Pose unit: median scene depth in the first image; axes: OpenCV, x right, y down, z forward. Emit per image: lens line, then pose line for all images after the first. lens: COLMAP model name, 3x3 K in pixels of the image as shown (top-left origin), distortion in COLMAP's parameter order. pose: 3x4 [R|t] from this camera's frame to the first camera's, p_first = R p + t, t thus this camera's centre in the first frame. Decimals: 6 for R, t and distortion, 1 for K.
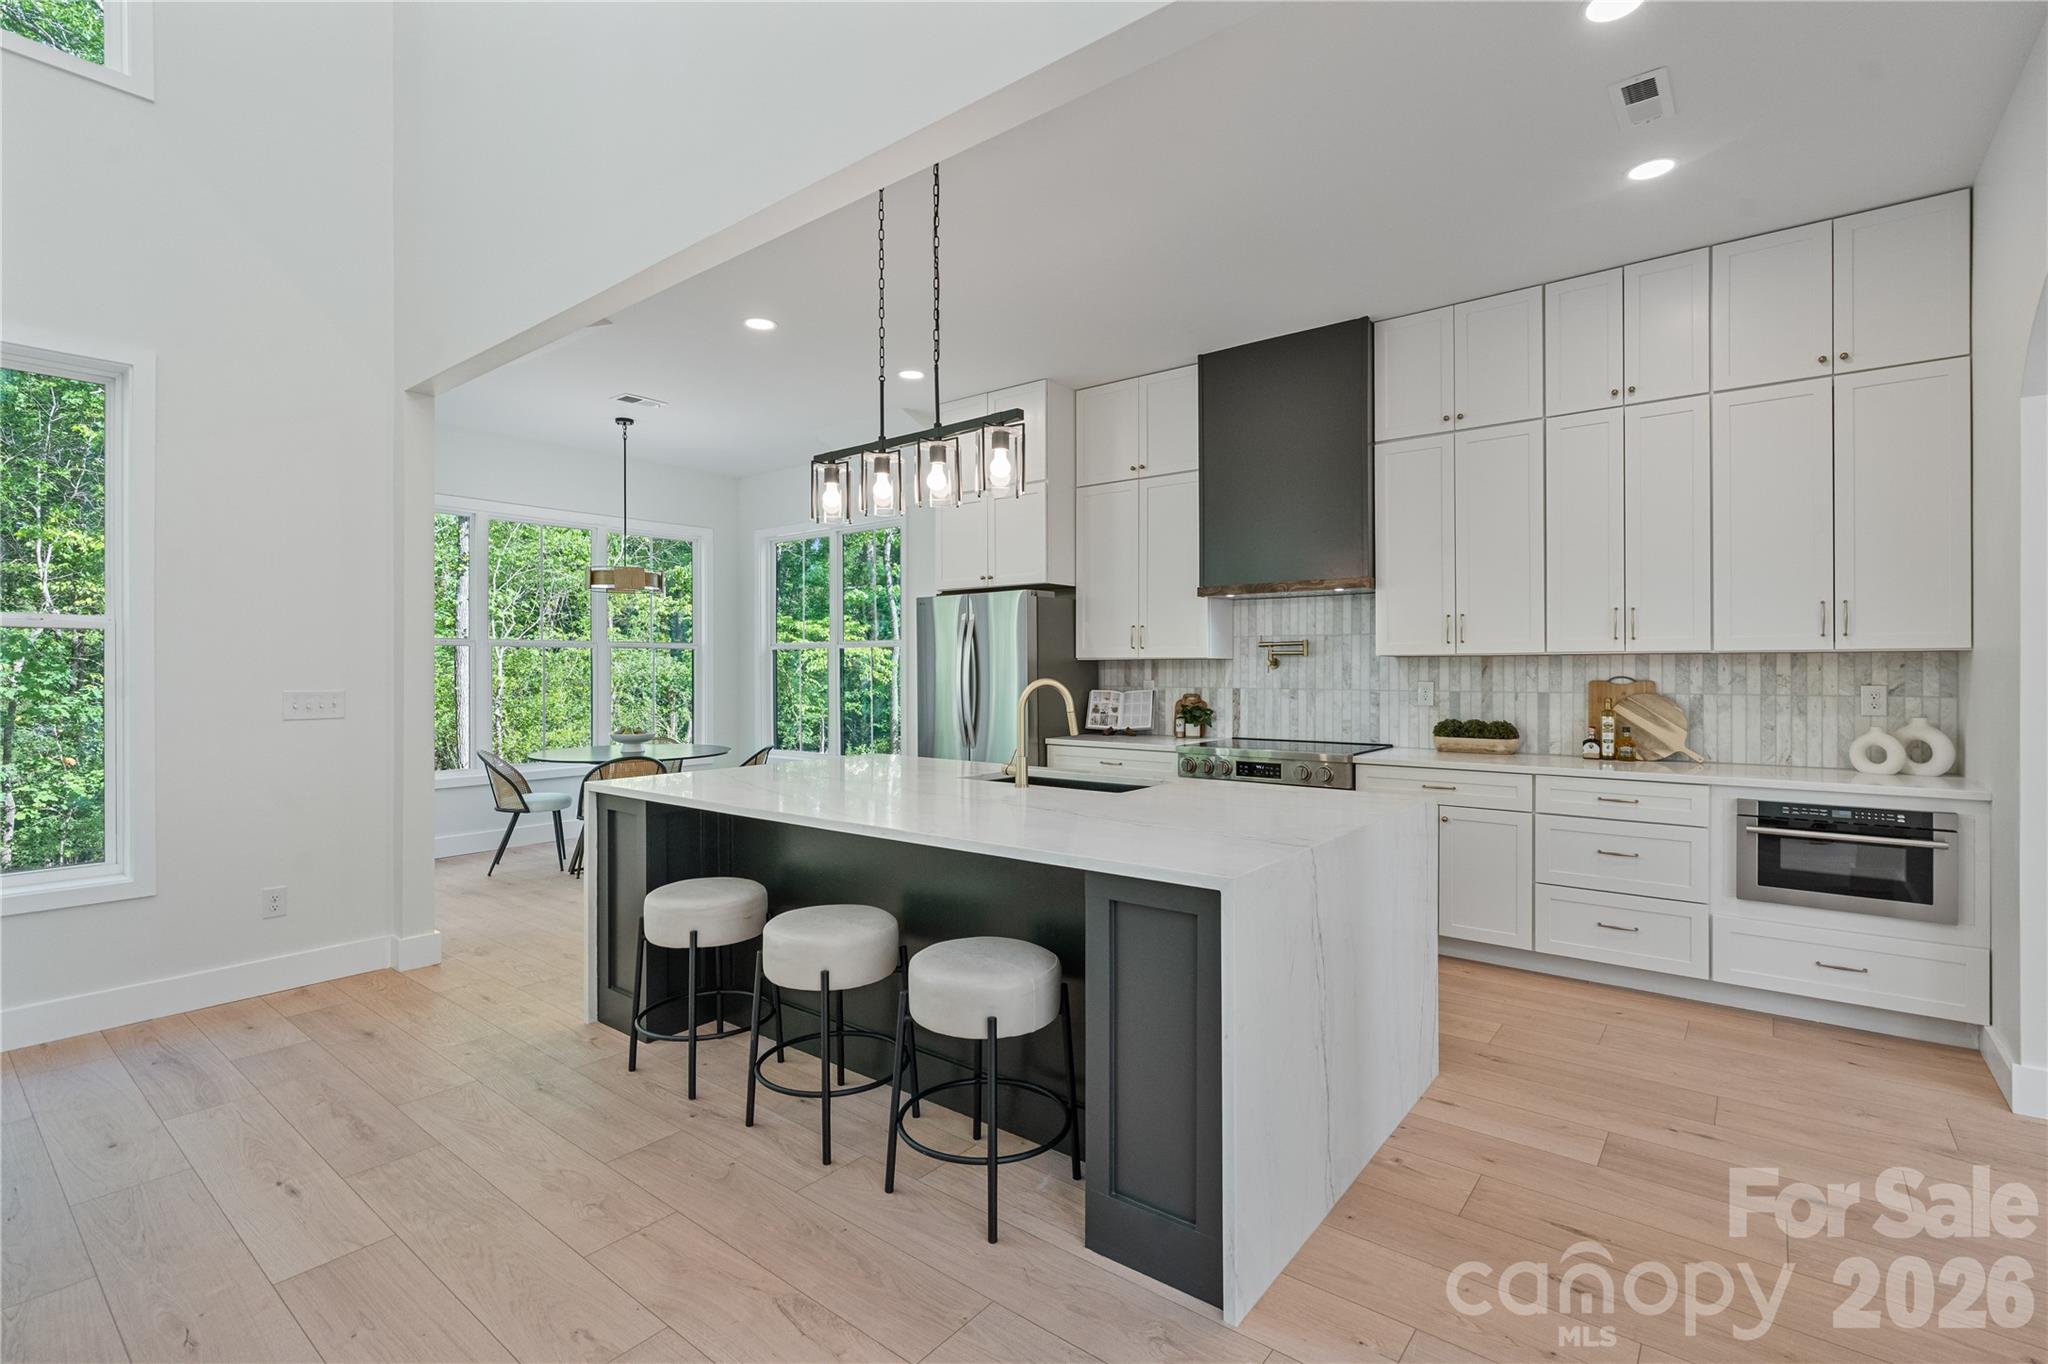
lens RADIAL K [[944.5, 0, 1037.0], [0, 944.5, 673.1], [0, 0, 1]] dist [-0.002353, -0.000083]
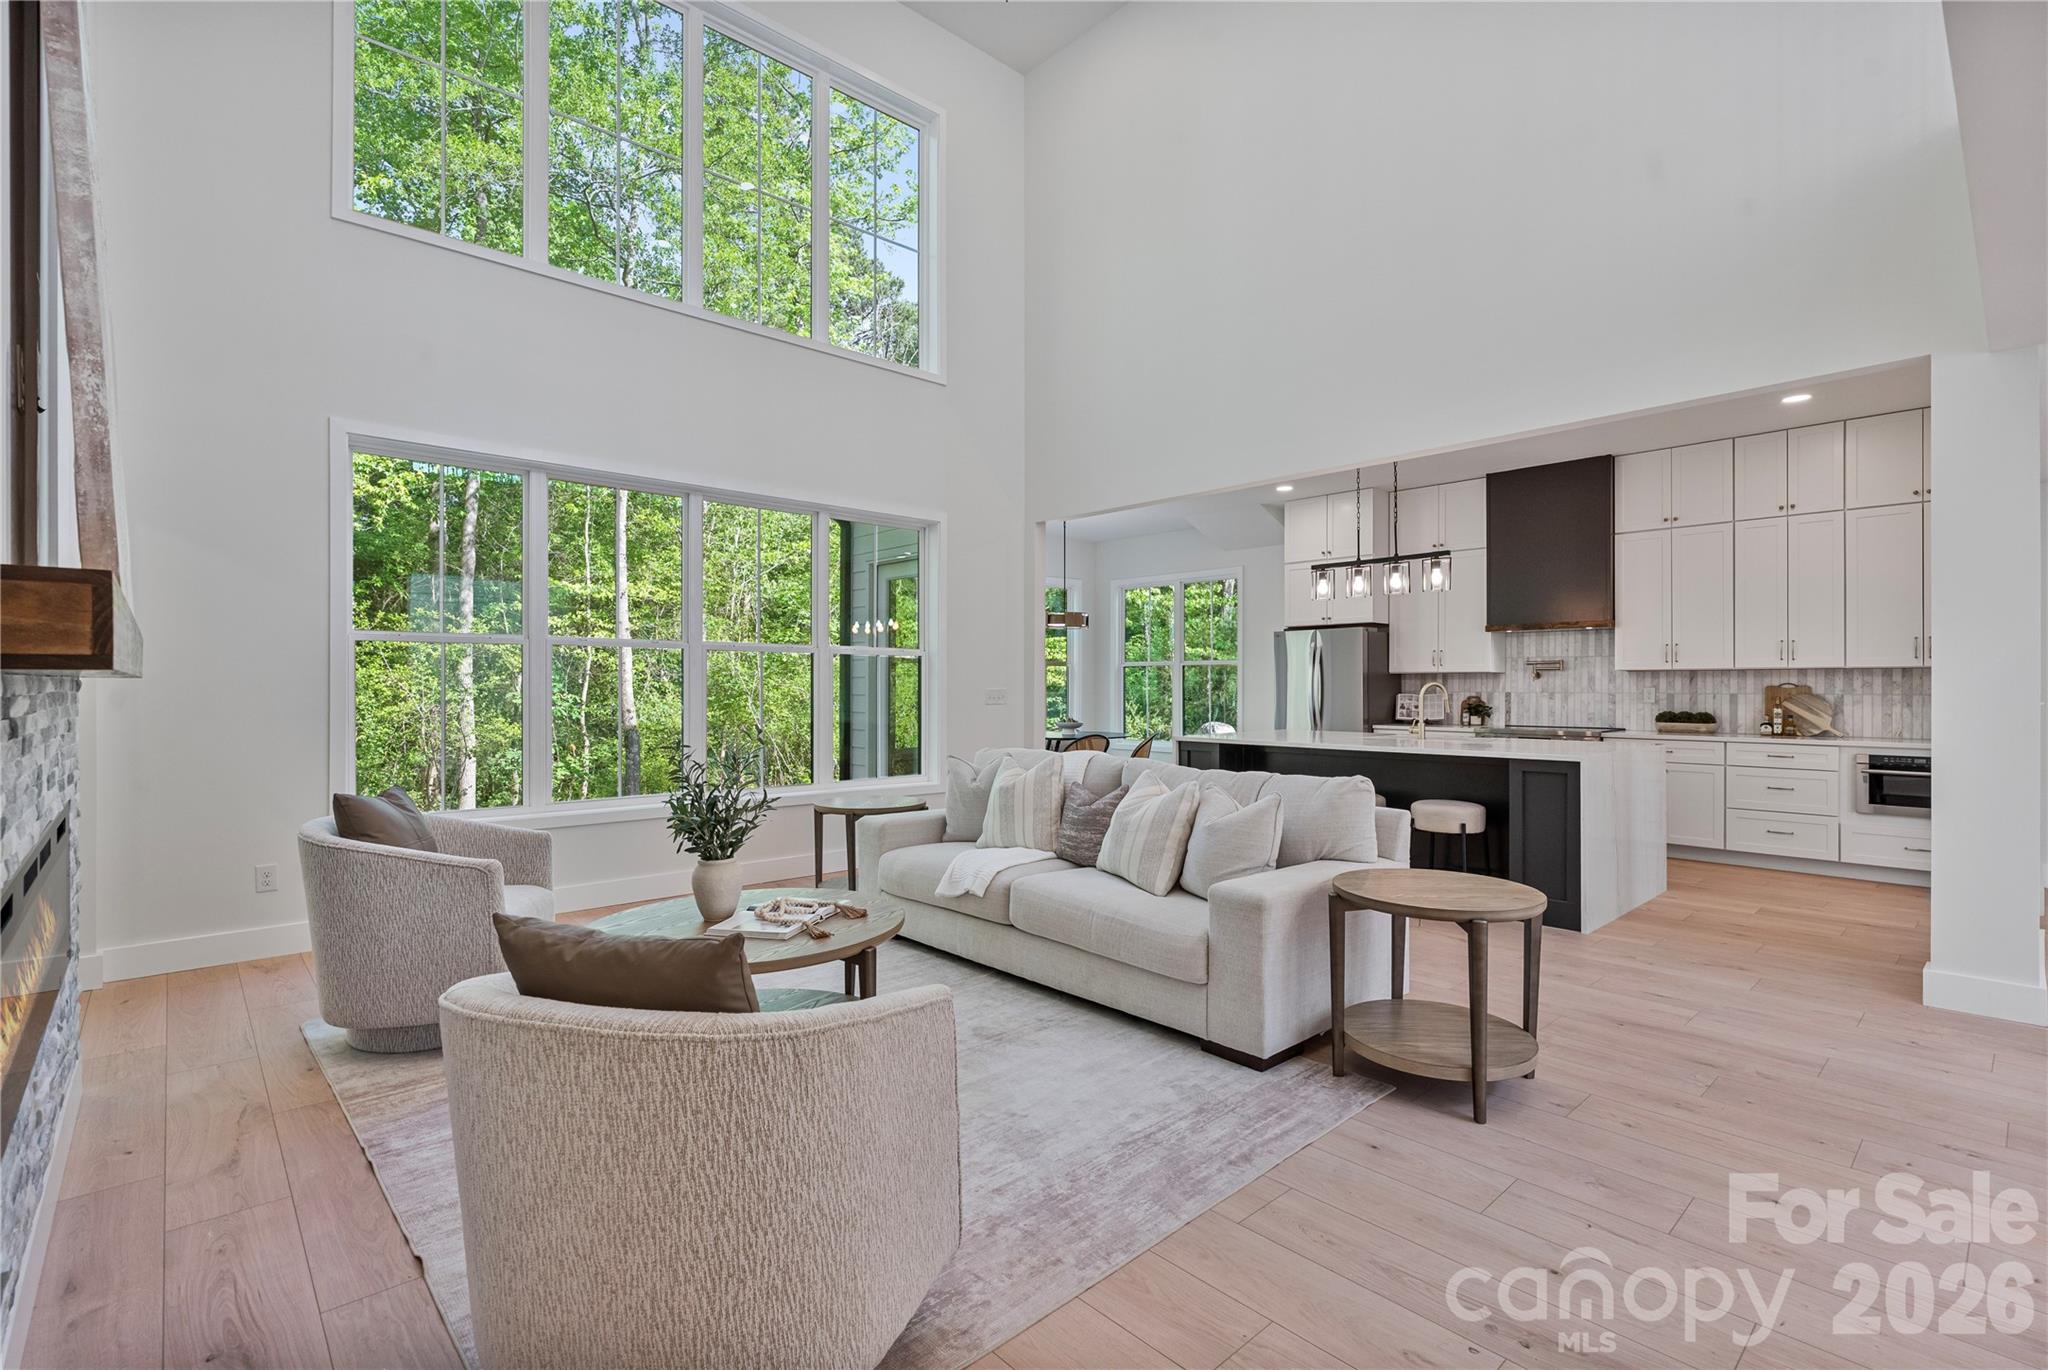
lens RADIAL K [[944.5, 0, 1027.8], [0, 944.5, 686.2], [0, 0, 1]] dist [-0.002353, -0.000083]
pose [[0.986495, 0.003265, -0.163758, -0.340347], [-0.003946, 0.999985, -0.003836, 0.017629], [0.163743, 0.004431, 0.986493, -0.691532]]
